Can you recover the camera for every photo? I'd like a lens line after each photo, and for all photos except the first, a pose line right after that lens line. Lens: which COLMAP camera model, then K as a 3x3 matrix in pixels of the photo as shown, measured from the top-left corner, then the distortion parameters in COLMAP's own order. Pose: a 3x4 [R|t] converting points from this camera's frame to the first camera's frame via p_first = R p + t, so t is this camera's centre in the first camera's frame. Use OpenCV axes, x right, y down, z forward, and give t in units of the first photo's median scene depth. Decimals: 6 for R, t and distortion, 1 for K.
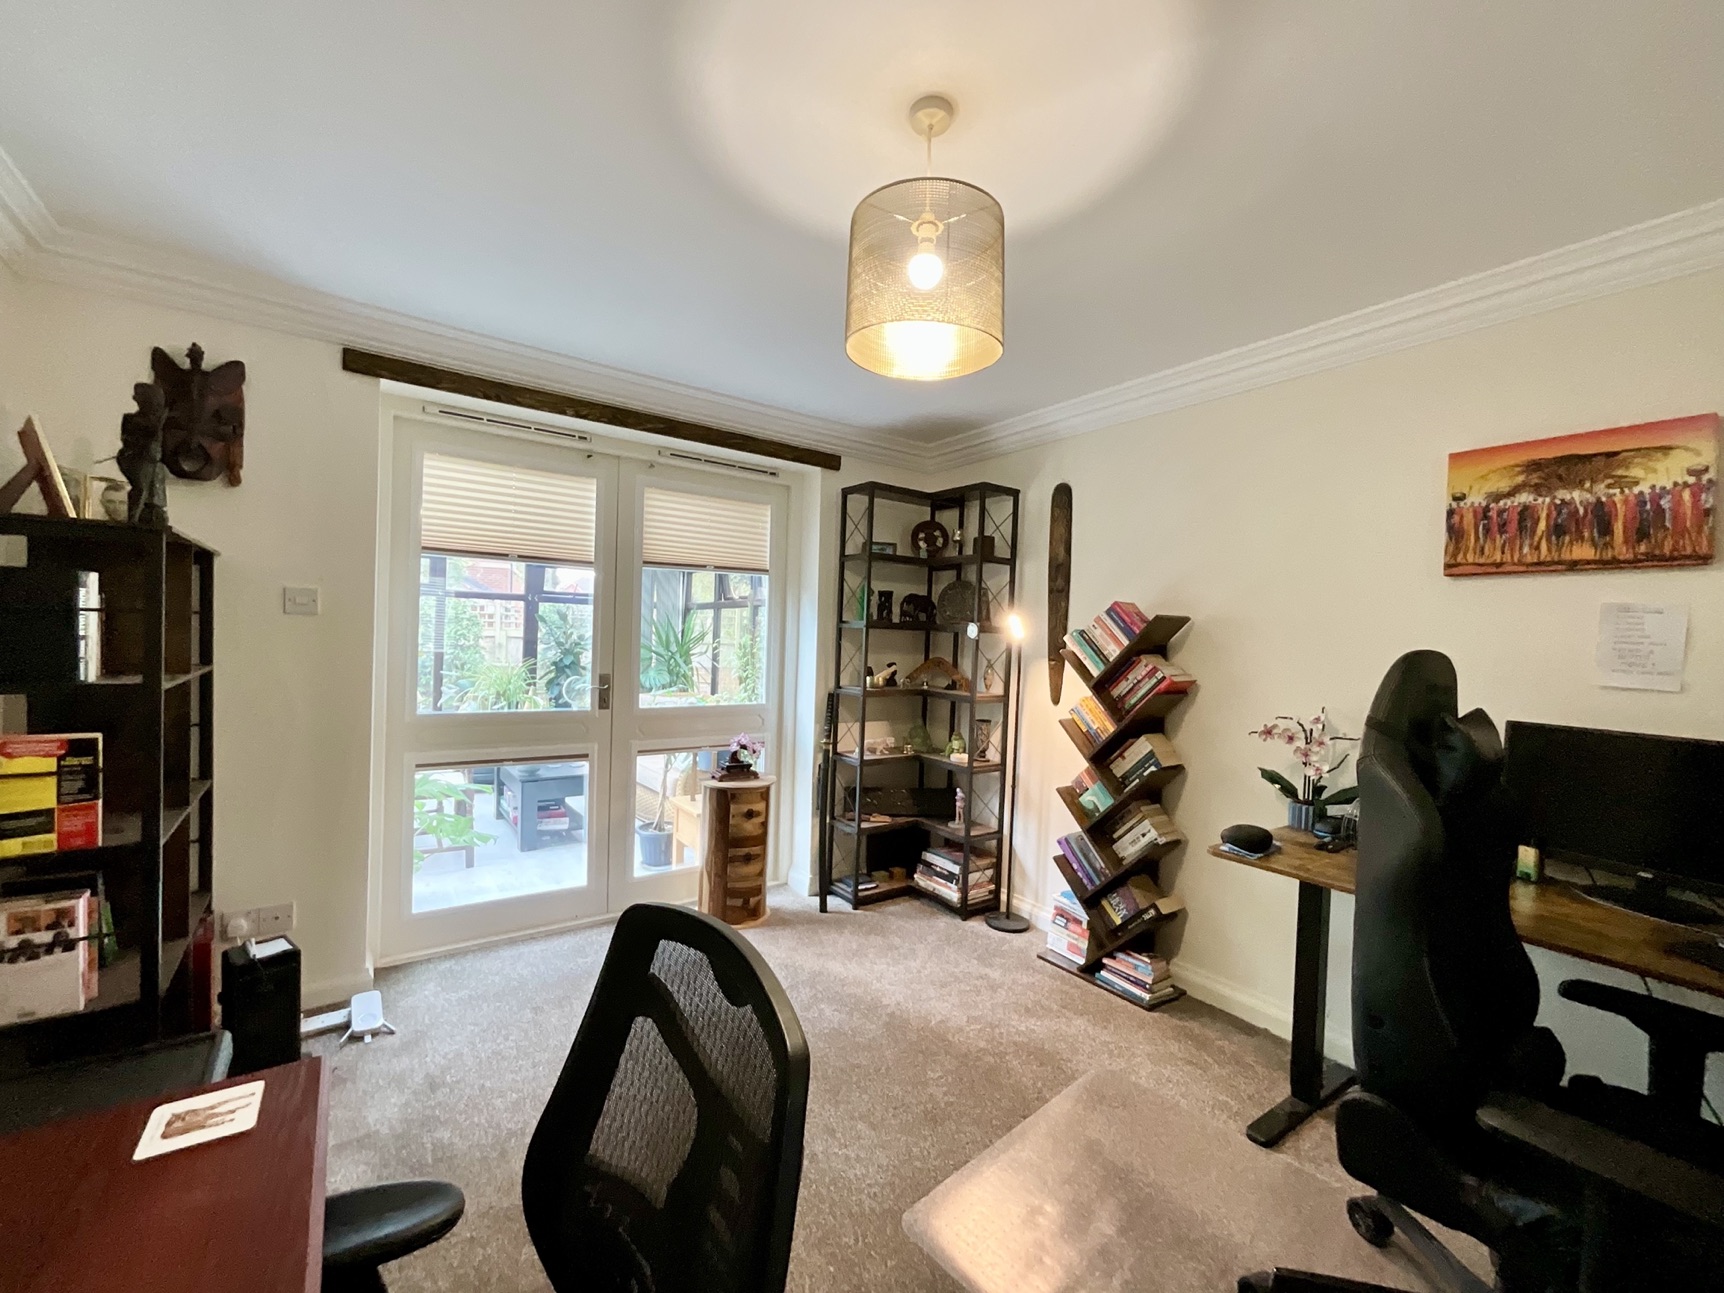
lens RADIAL K [[694.9, 0, 862.0], [0, 694.9, 646.5], [0, 0, 1]] dist [-0.006967, -0.000700]
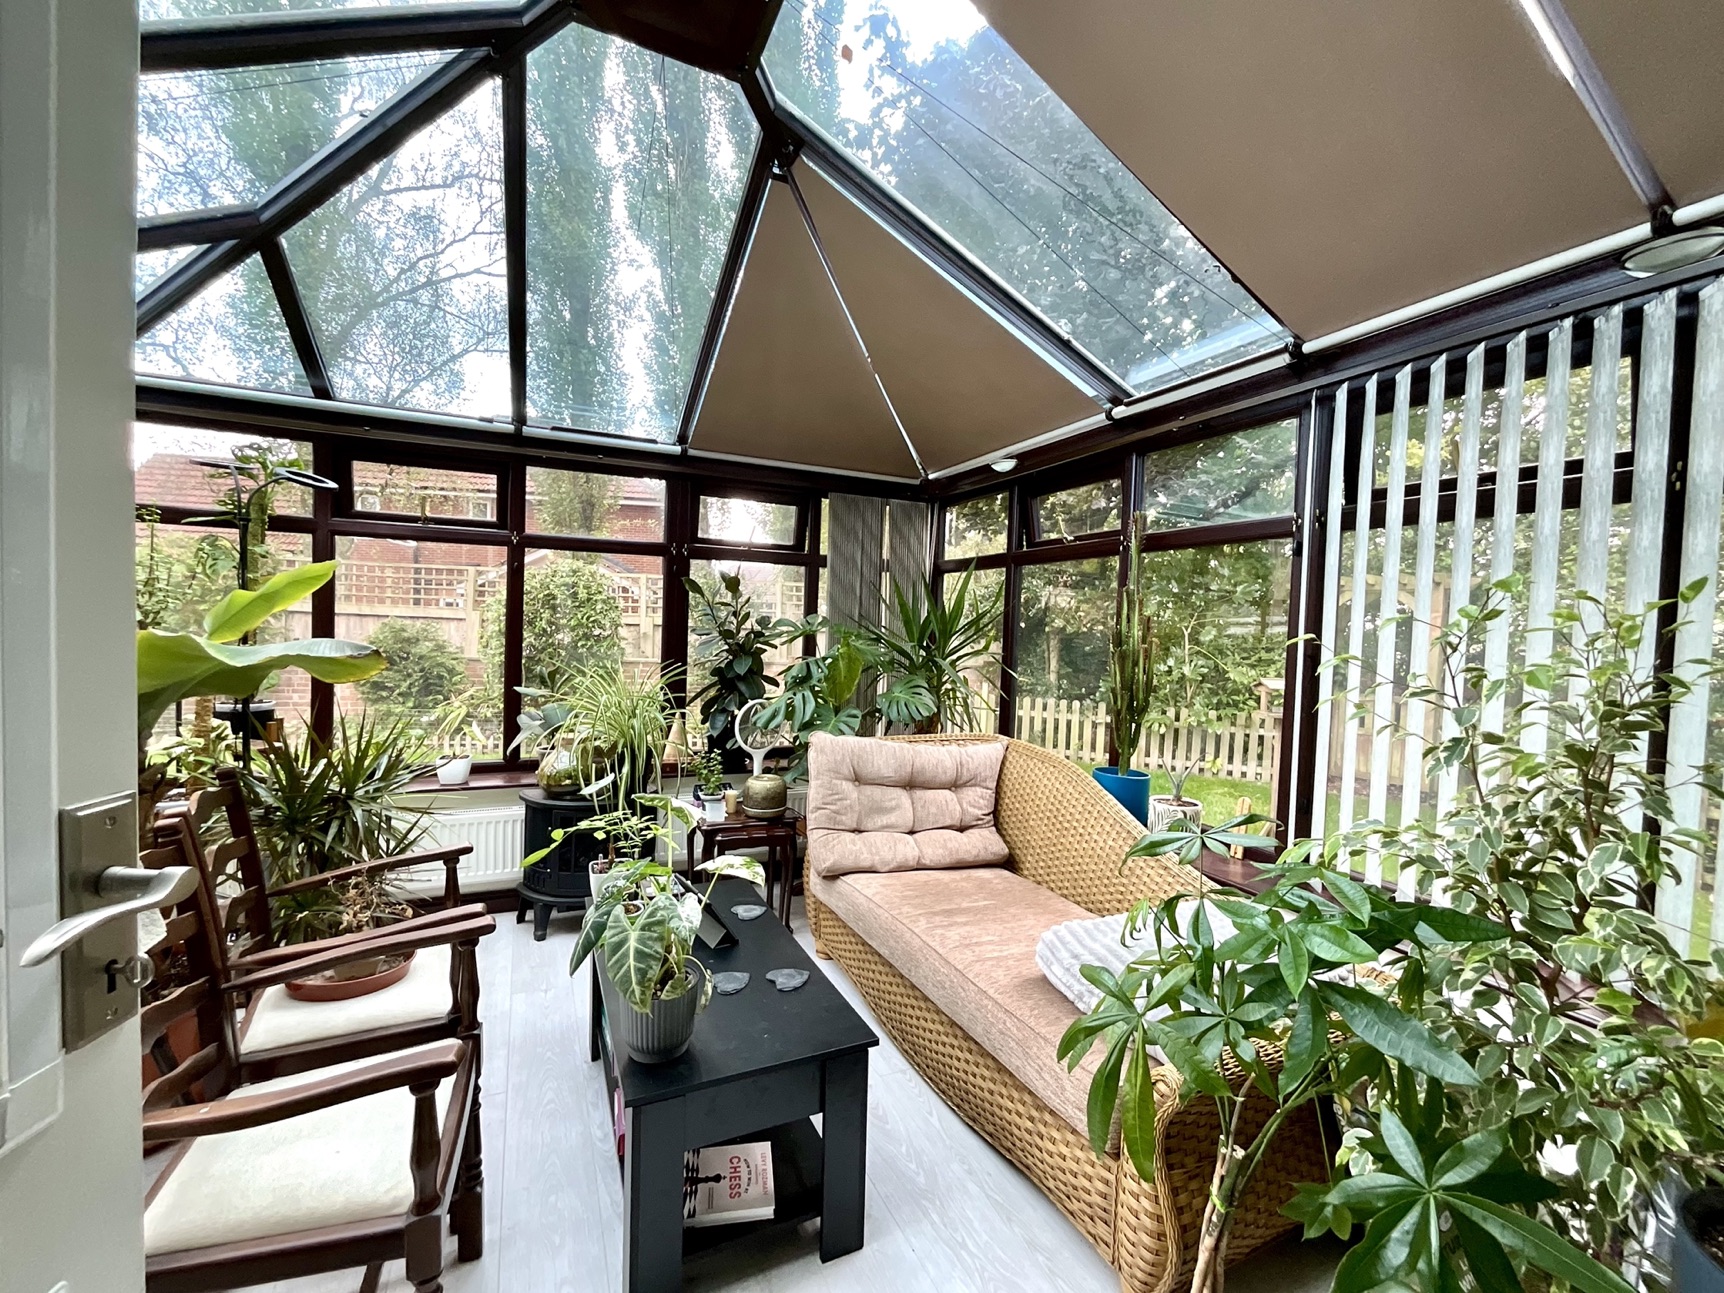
lens RADIAL K [[694.9, 0, 862.0], [0, 694.9, 646.5], [0, 0, 1]] dist [-0.006967, -0.000700]
pose [[0.981187, -0.001570, -0.193053, -0.230025], [0.005140, 0.999825, 0.017995, -0.003787], [0.192991, -0.018649, 0.981023, 0.496261]]
